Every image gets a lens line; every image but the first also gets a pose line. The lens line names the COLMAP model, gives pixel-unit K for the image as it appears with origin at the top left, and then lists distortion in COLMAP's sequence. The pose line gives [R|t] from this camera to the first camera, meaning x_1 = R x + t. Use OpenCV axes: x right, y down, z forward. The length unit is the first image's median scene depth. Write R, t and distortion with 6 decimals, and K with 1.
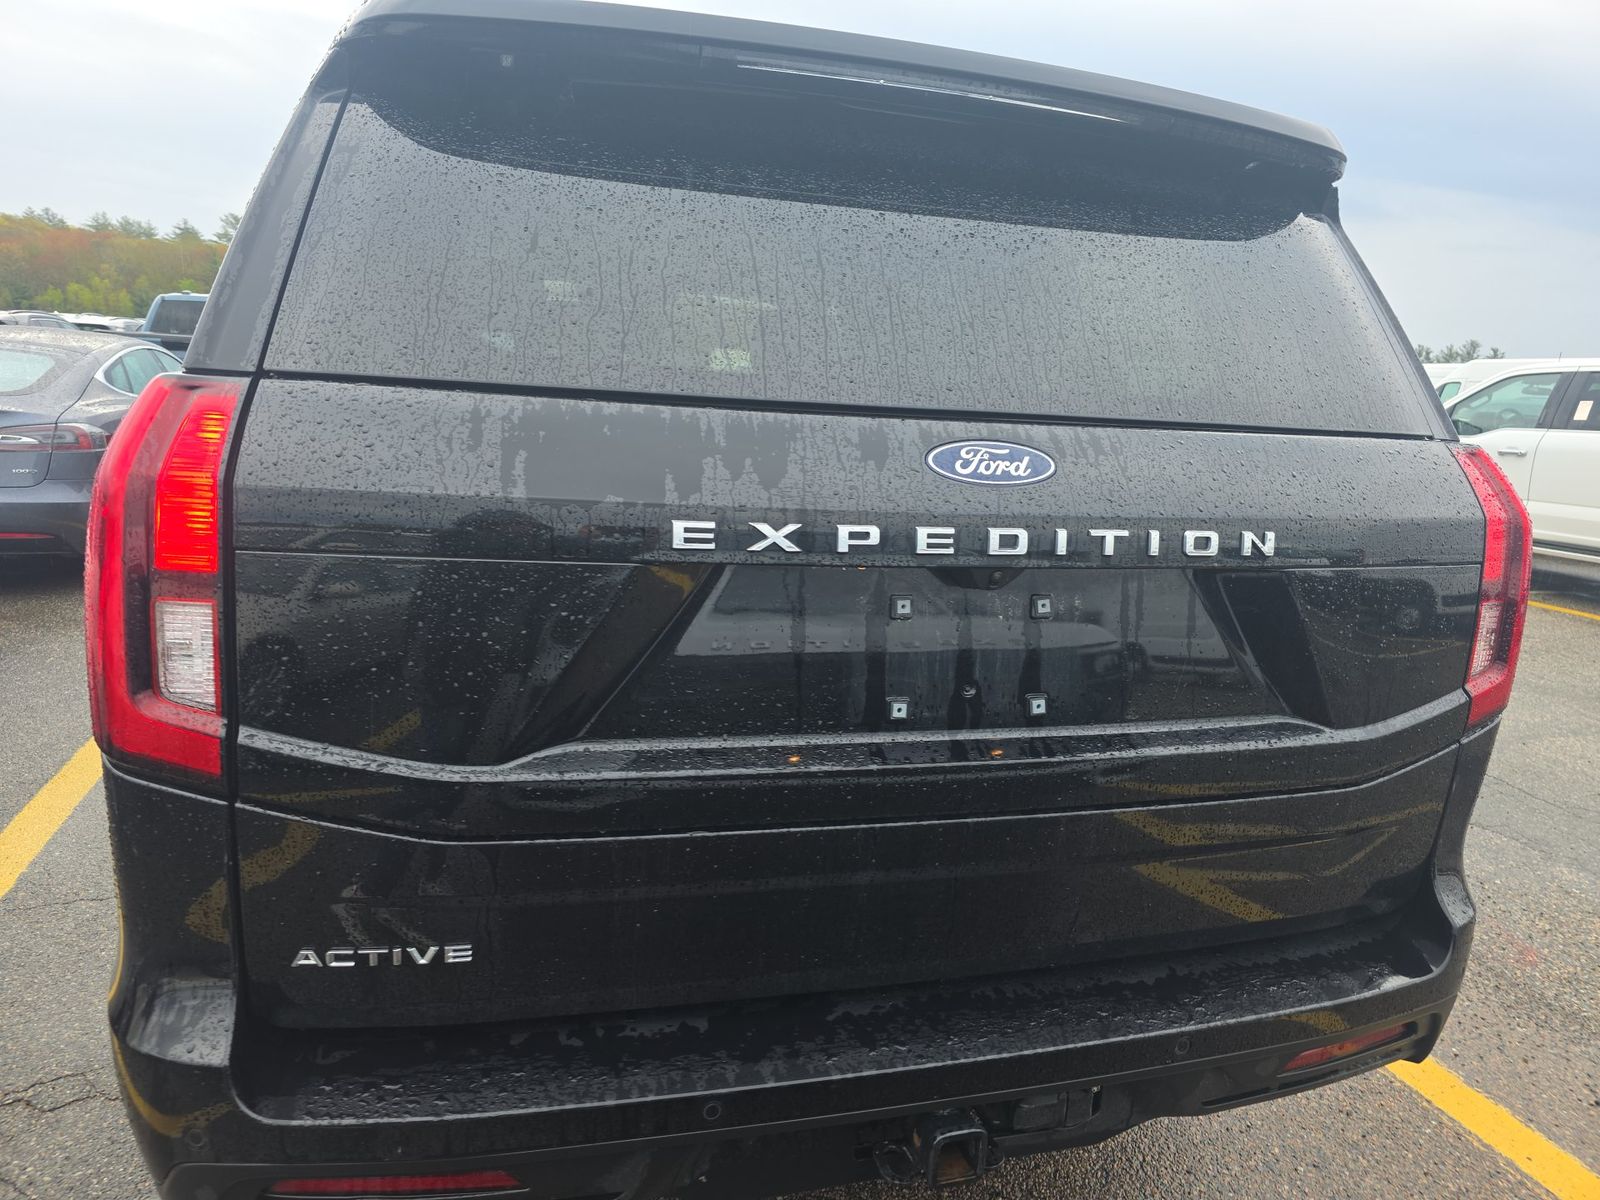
lens RADIAL K [[1113.8, 0, 800.0], [0, 1113.8, 590.6], [0, 0, 1]] dist [0.058348, -0.050959]
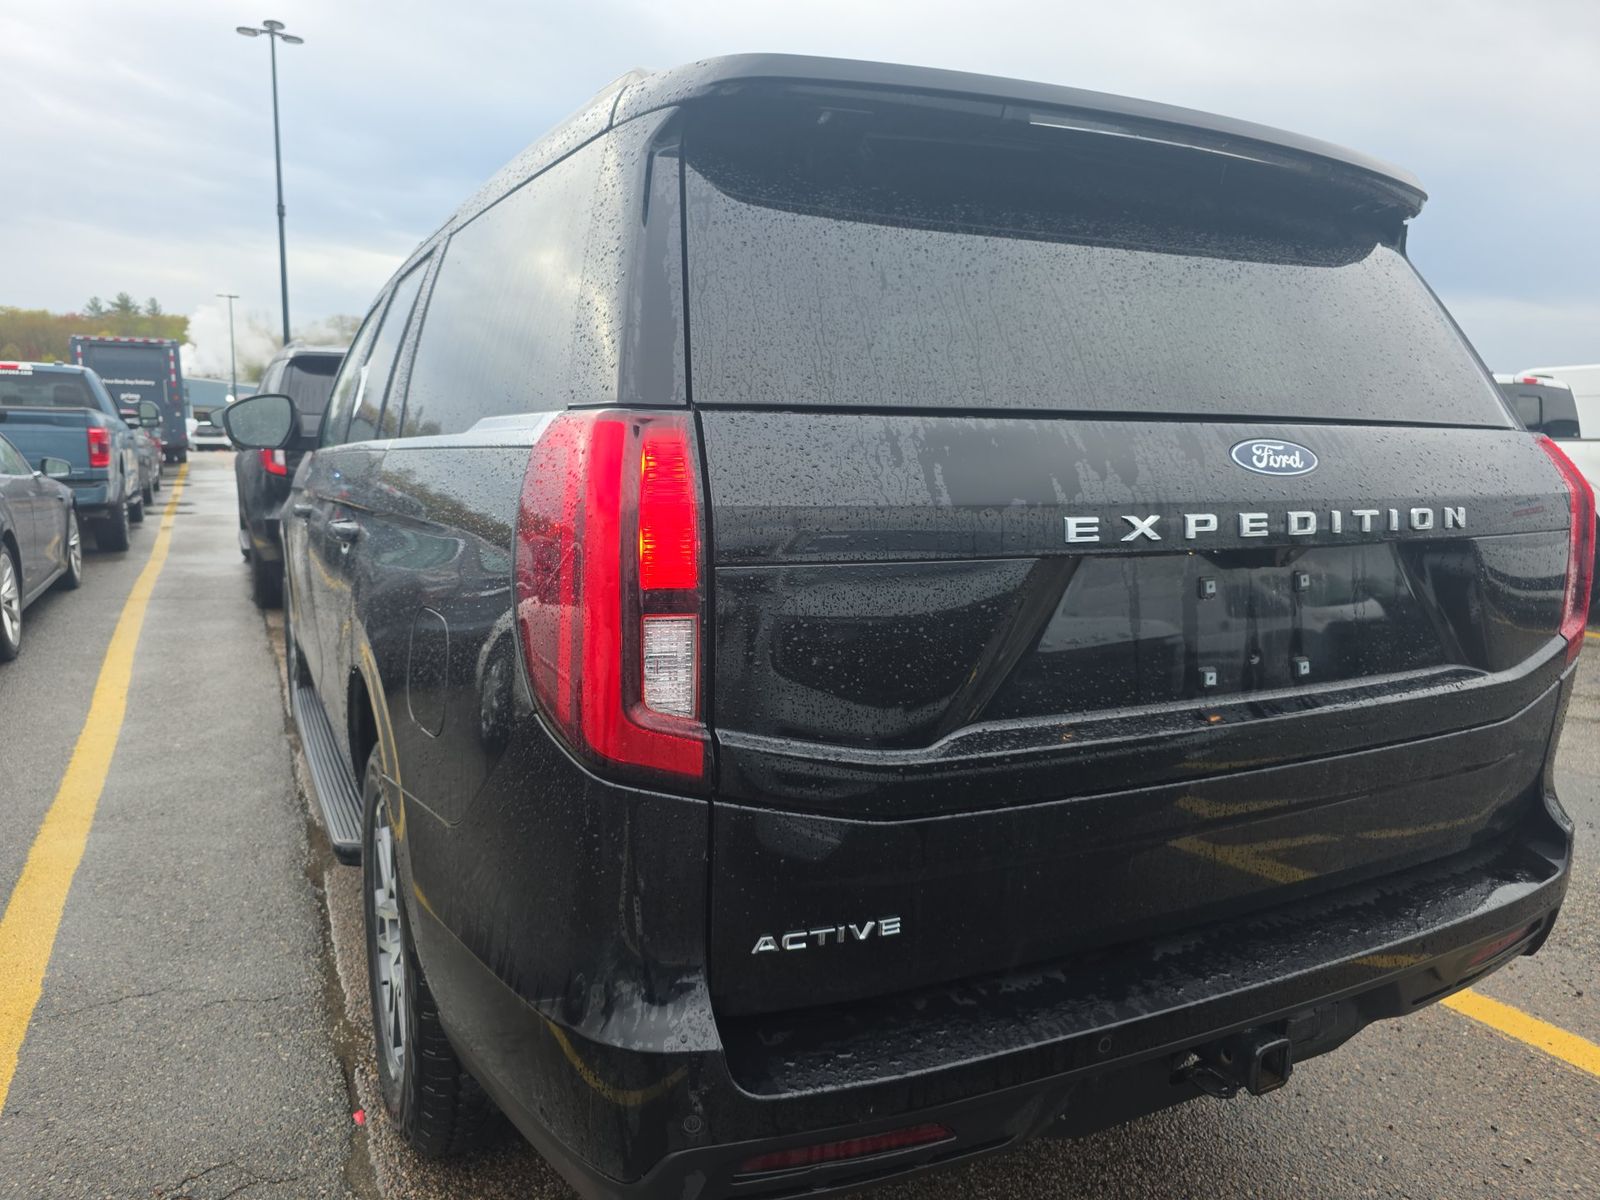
lens RADIAL K [[1113.8, 0, 789.1], [0, 1113.8, 612.5], [0, 0, 1]] dist [0.058348, -0.050959]
pose [[0.982442, -0.071867, 0.172170, -0.543794], [0.075692, 0.997007, -0.015752, 0.026795], [-0.170522, 0.028507, 0.984941, -0.062255]]
